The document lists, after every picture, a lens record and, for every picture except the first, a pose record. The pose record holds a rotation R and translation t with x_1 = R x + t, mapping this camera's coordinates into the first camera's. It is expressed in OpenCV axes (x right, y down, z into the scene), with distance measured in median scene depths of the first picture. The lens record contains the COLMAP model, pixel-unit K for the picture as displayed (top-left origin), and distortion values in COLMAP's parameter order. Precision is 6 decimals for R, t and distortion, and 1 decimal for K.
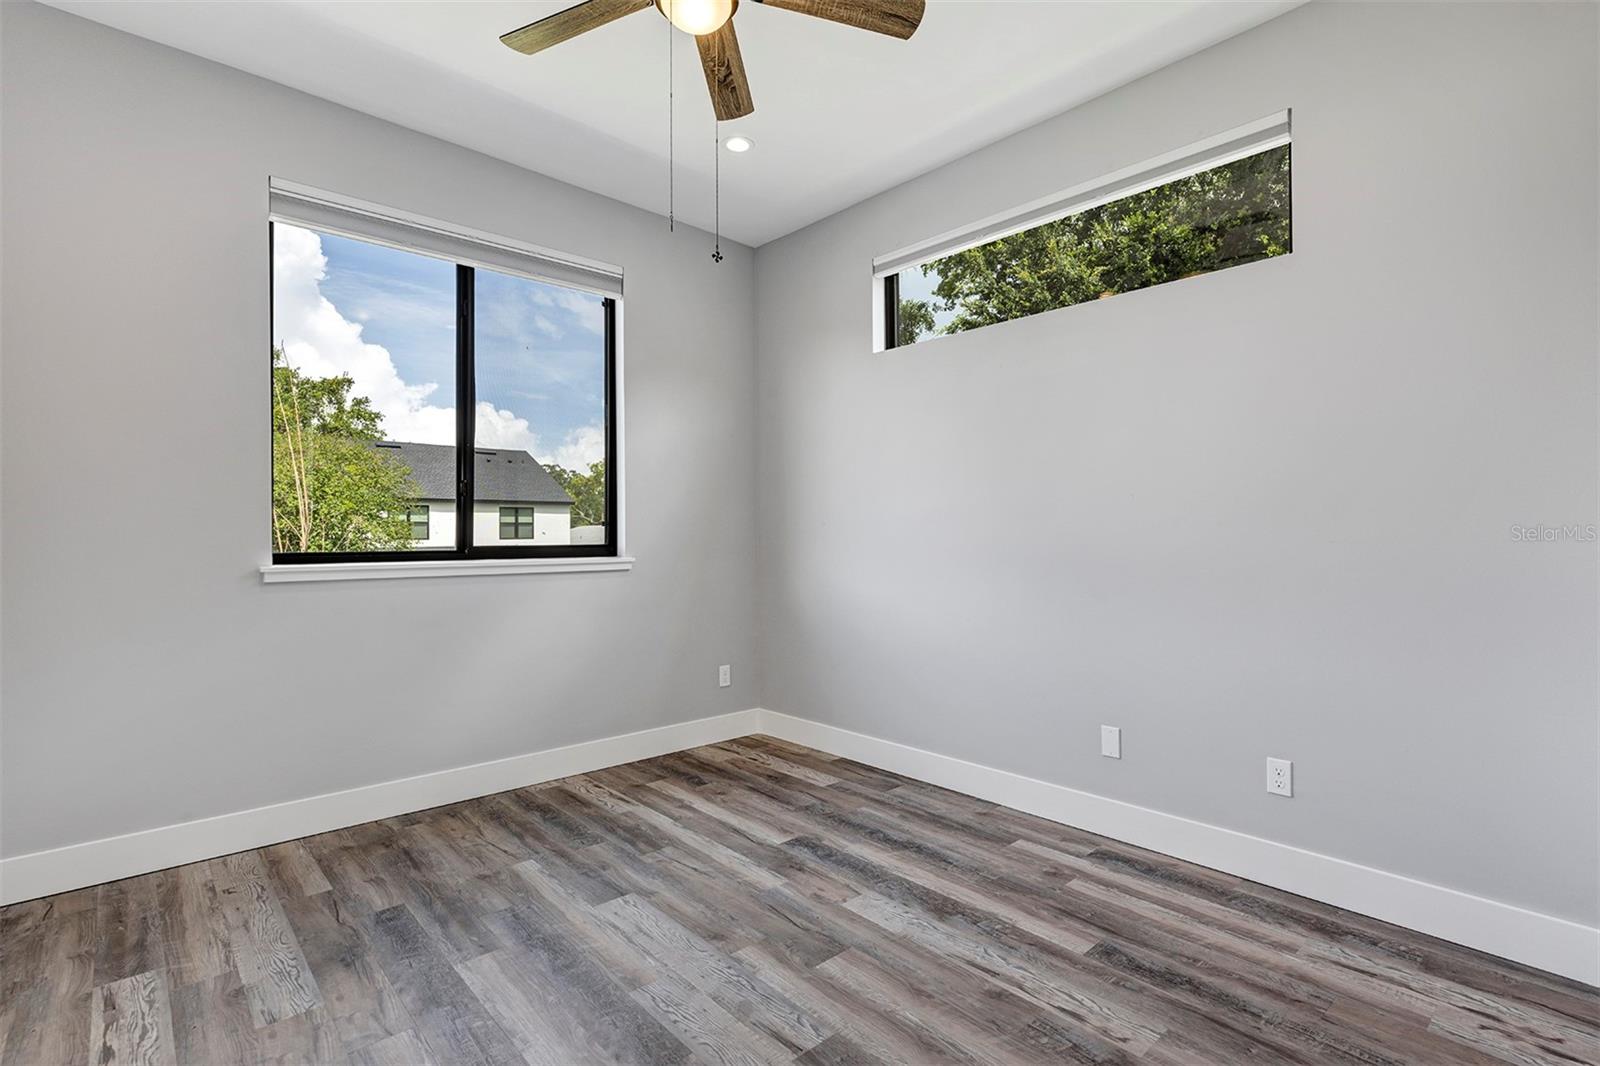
lens RADIAL K [[760.9, 0, 800.2], [0, 760.9, 531.4], [0, 0, 1]] dist [0.003994, -0.000360]
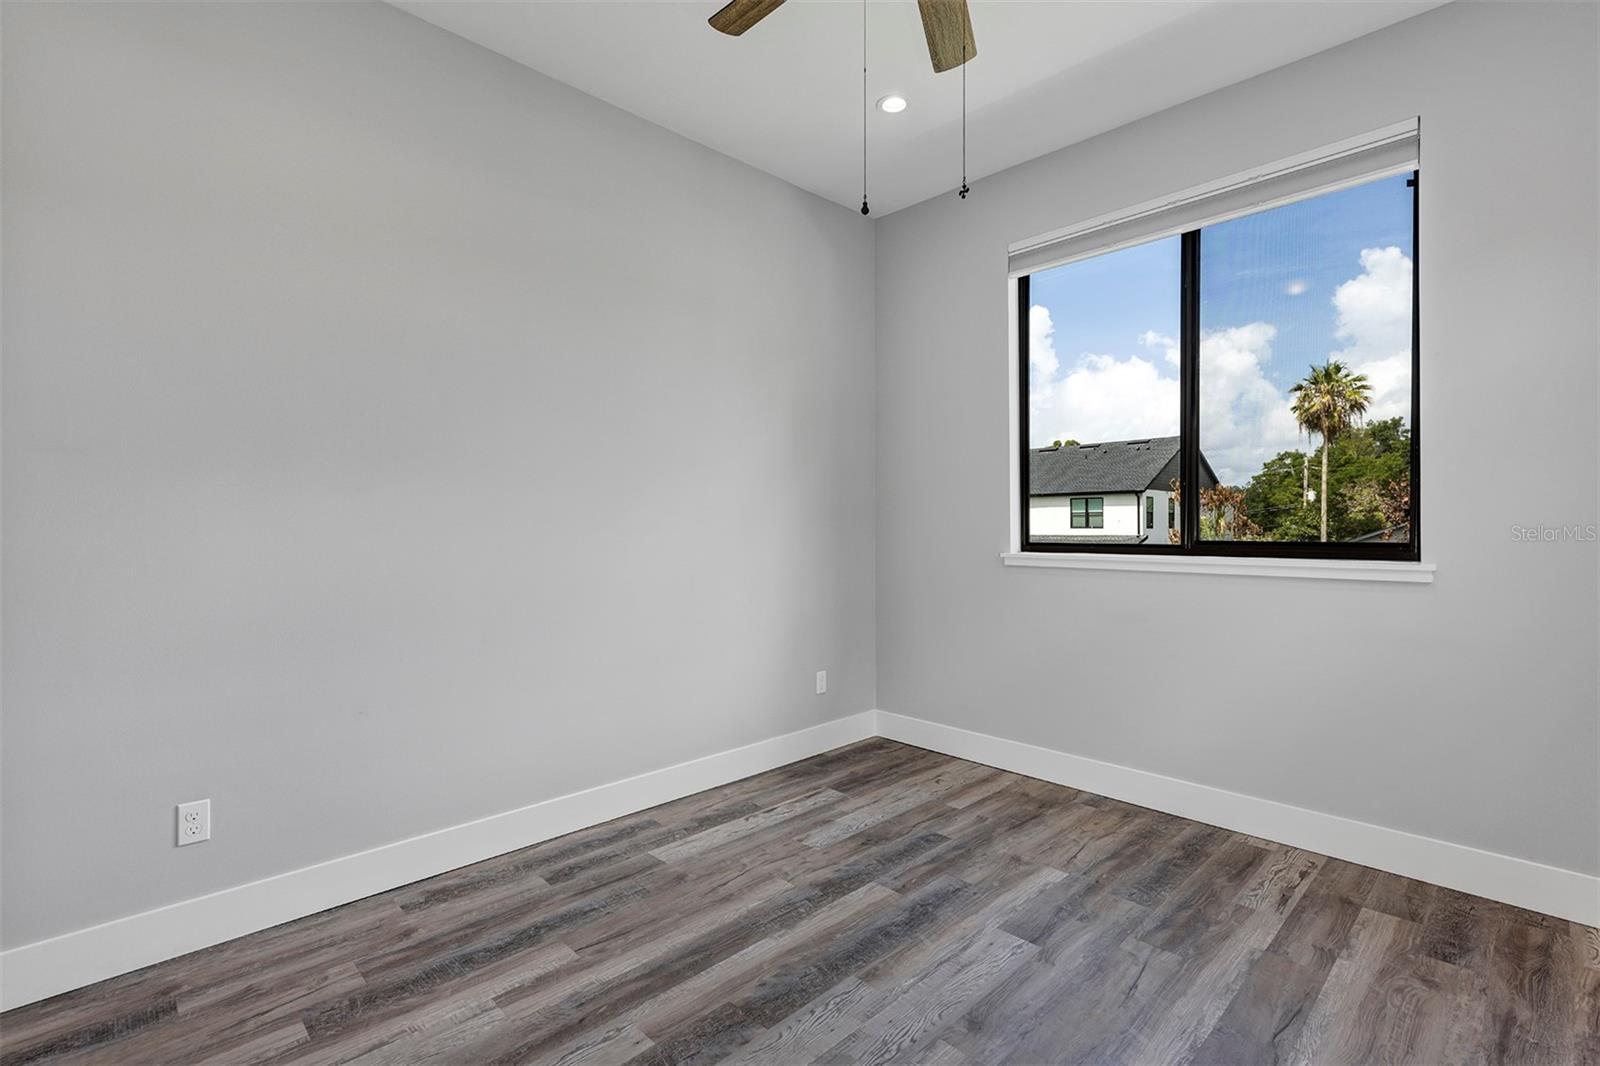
lens RADIAL K [[733.3, 0, 800.0], [0, 733.3, 531.7], [0, 0, 1]] dist [0.005235, 0.001846]
pose [[0.036009, 0.007776, -0.999321, 0.513821], [0.002763, 0.999965, 0.007881, 0.001200], [0.999348, -0.003045, 0.035987, 0.611725]]
